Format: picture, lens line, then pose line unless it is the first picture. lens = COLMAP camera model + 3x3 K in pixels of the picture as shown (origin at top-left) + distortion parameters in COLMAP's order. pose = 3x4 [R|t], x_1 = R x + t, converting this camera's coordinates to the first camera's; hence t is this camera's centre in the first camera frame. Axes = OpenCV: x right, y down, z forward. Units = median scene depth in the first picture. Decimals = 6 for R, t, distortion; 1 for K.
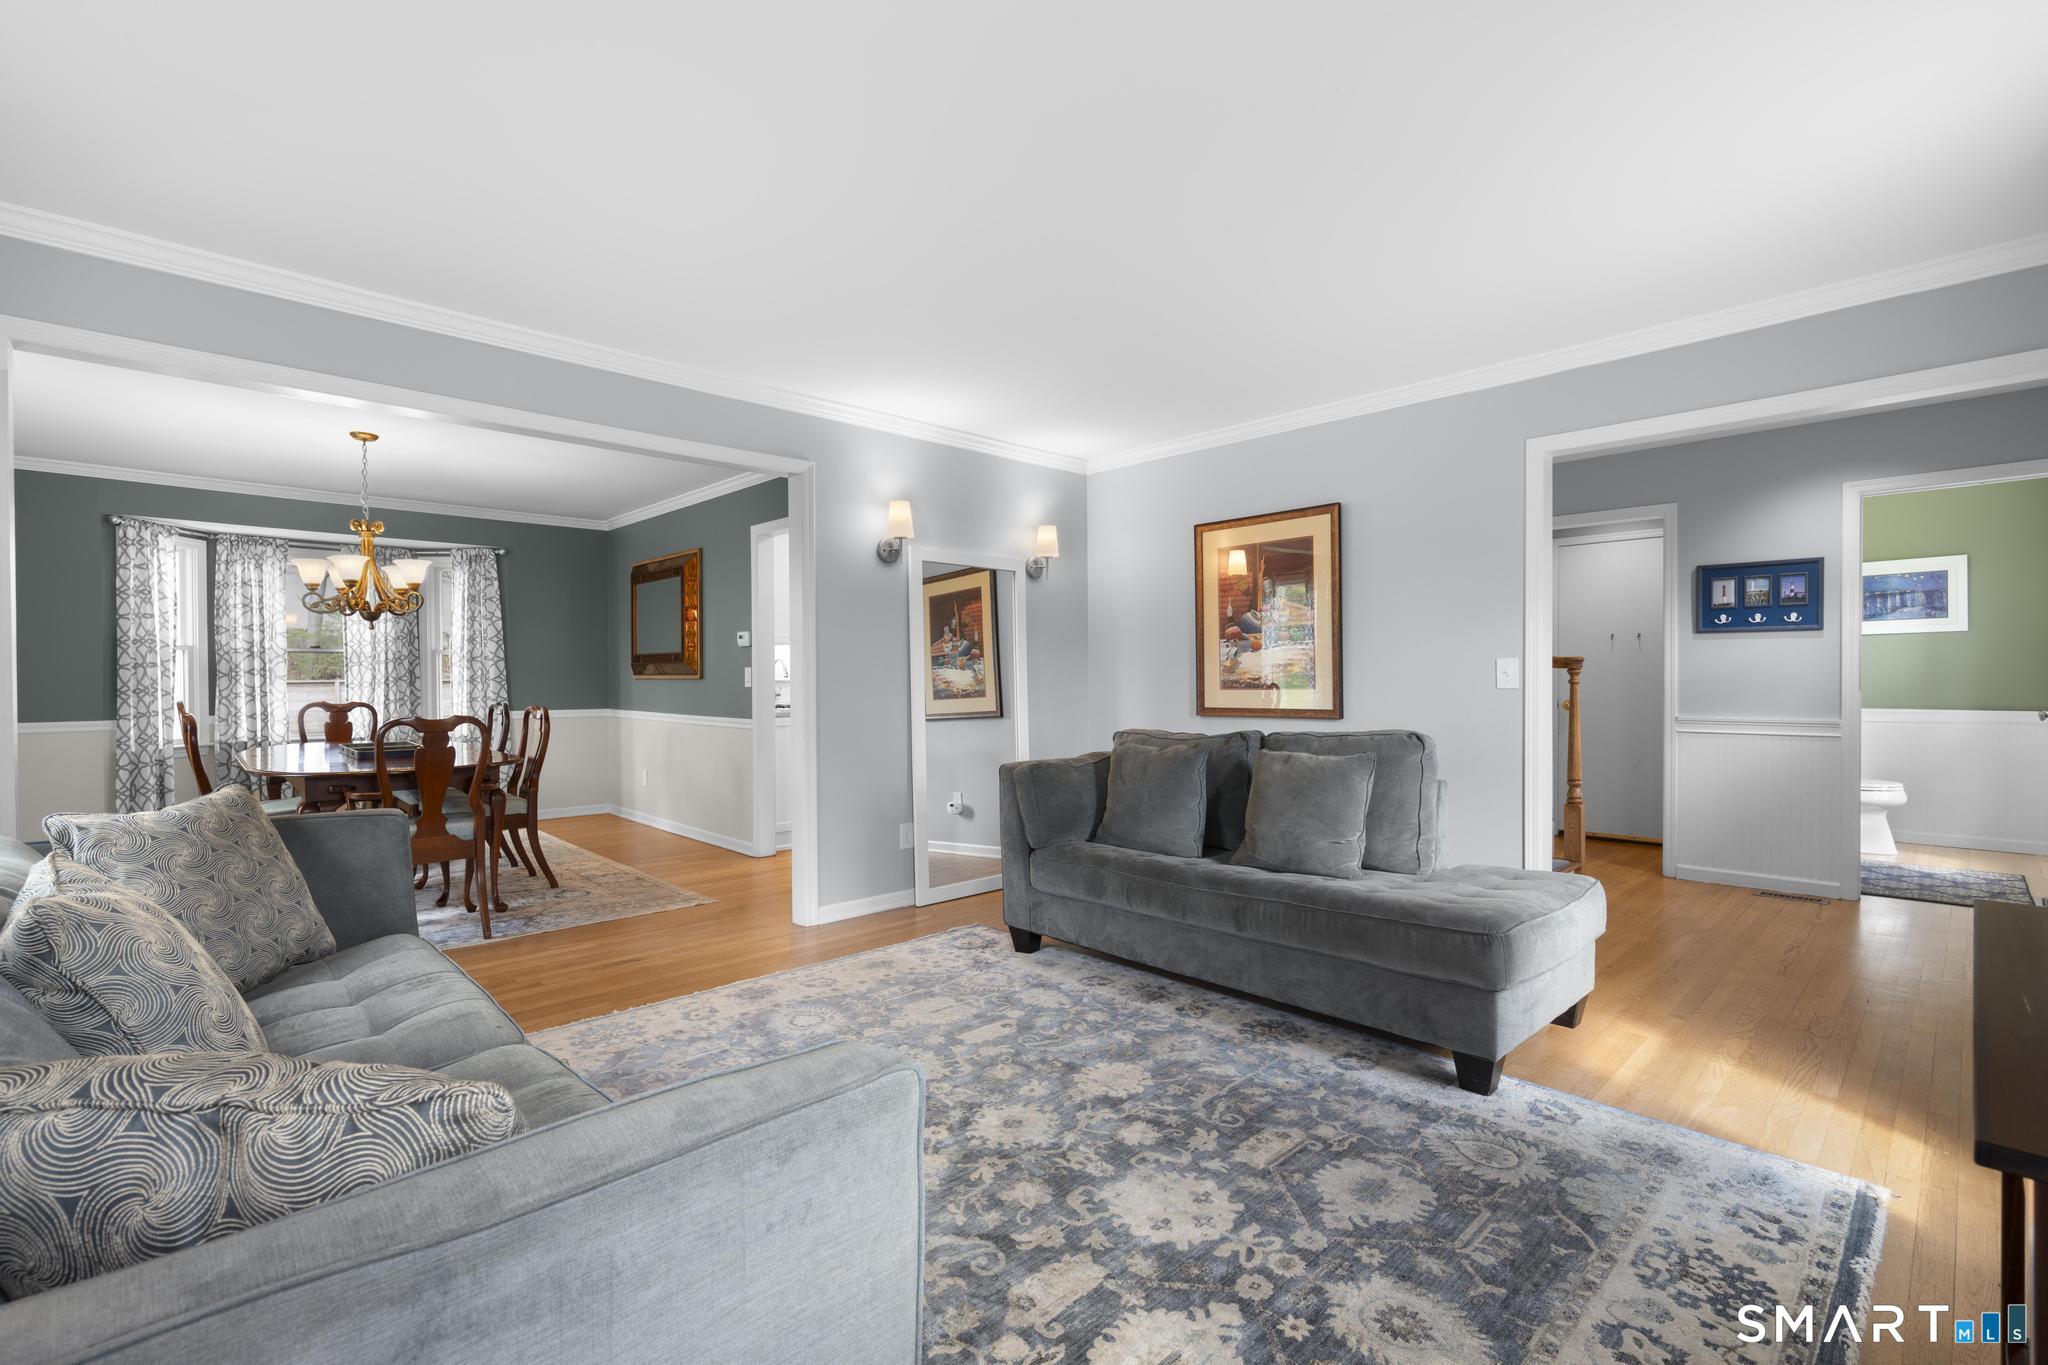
lens RADIAL K [[923.2, 0, 1016.2], [0, 923.2, 685.1], [0, 0, 1]] dist [-0.004611, 0.000251]
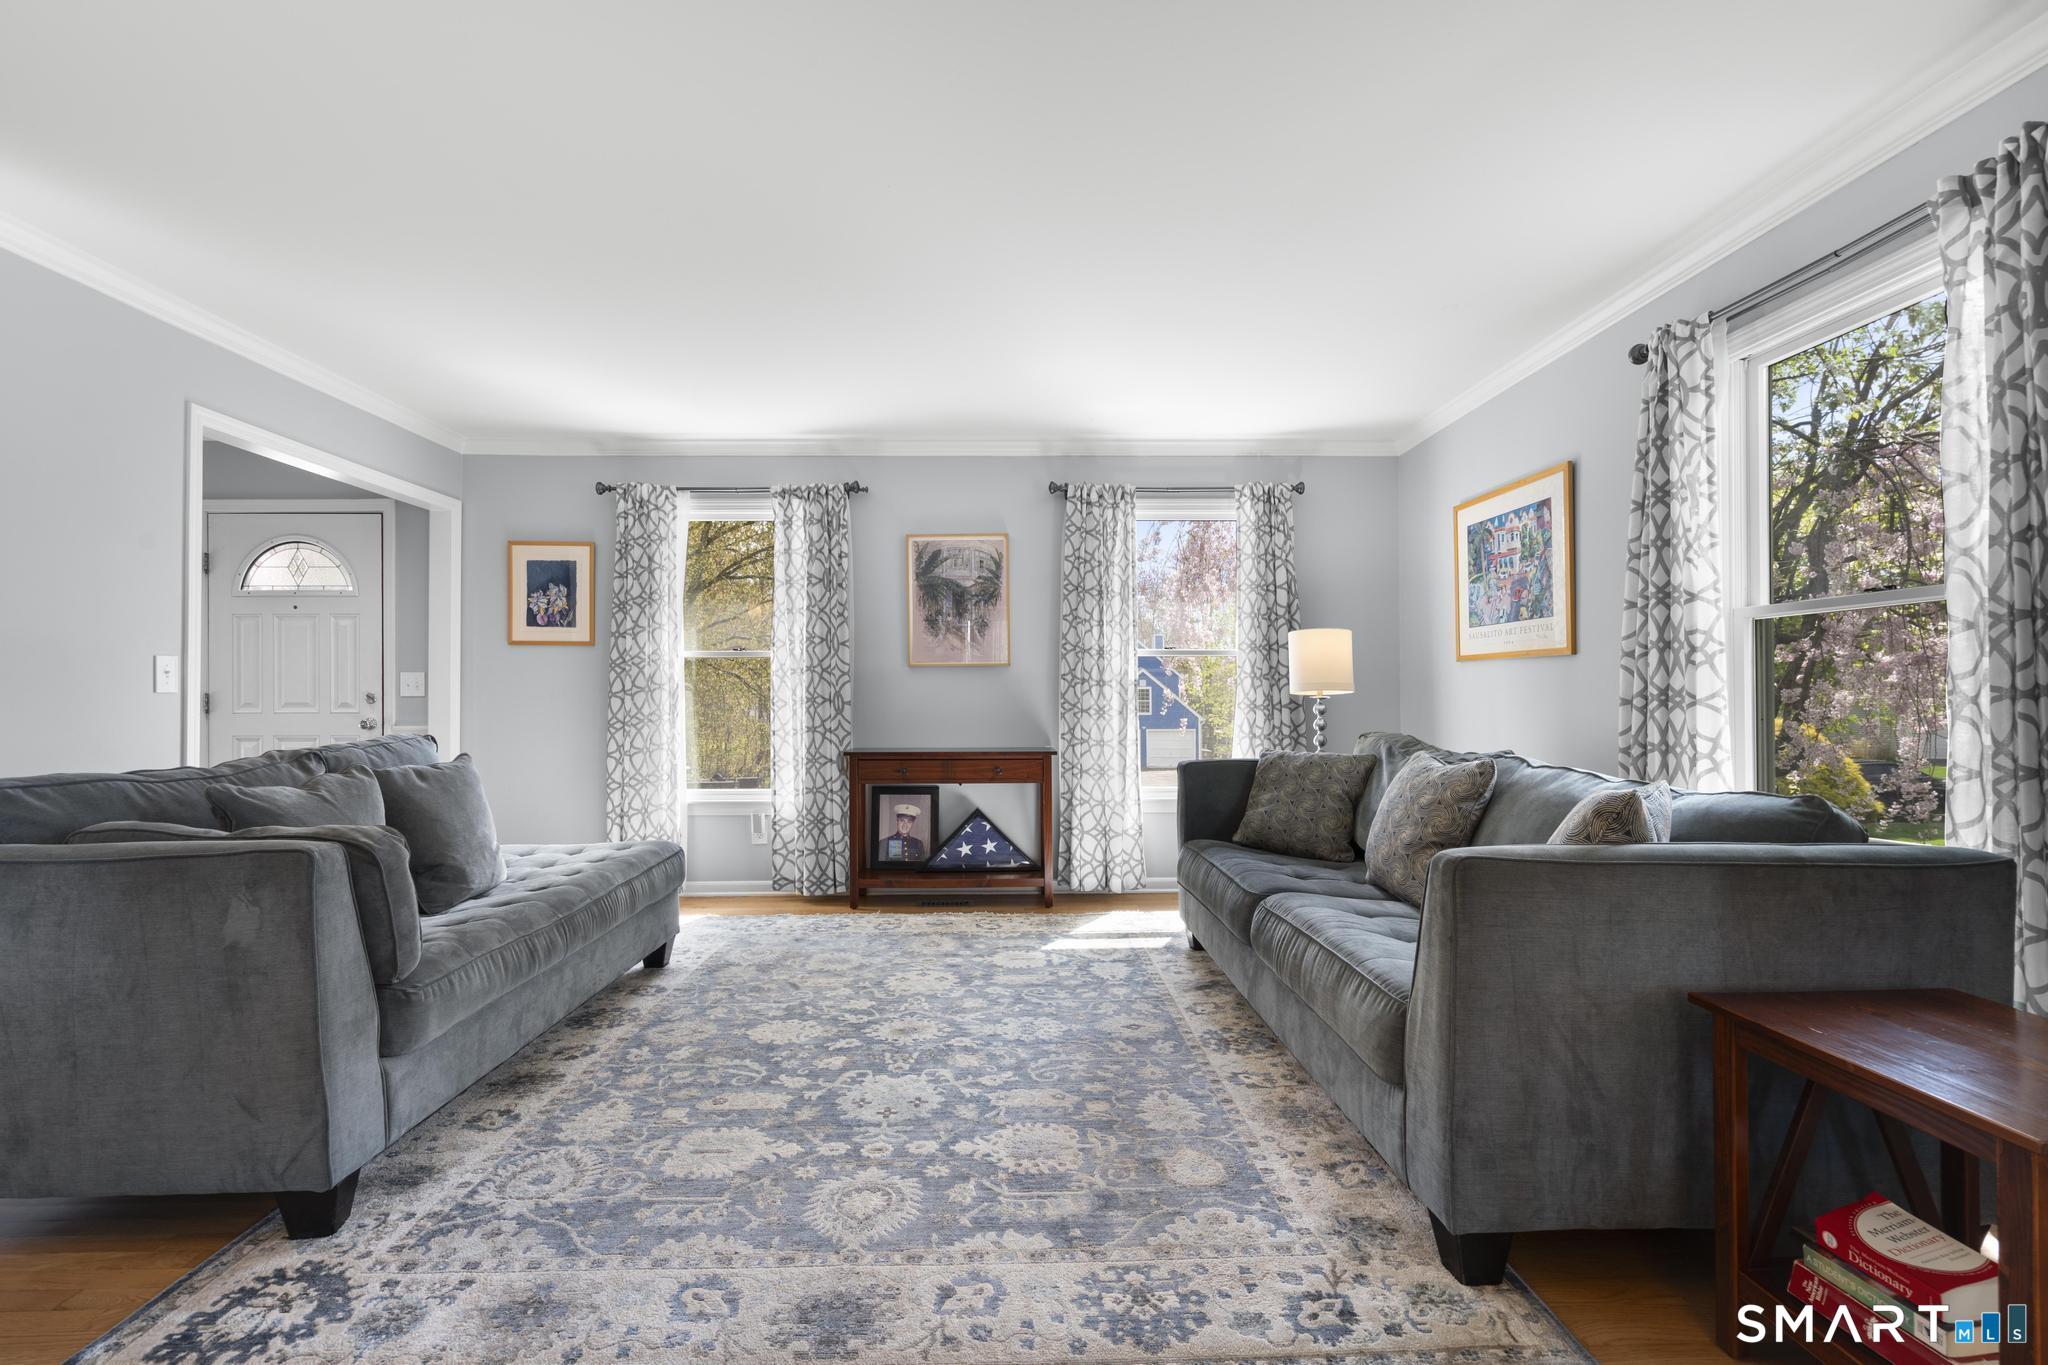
lens RADIAL K [[923.2, 0, 1016.2], [0, 923.2, 685.1], [0, 0, 1]] dist [-0.004611, 0.000251]
pose [[-0.742950, 0.017583, 0.669116, -0.346372], [0.013156, 0.999845, -0.011666, 0.009910], [-0.669217, 0.000136, -0.743067, 0.663475]]
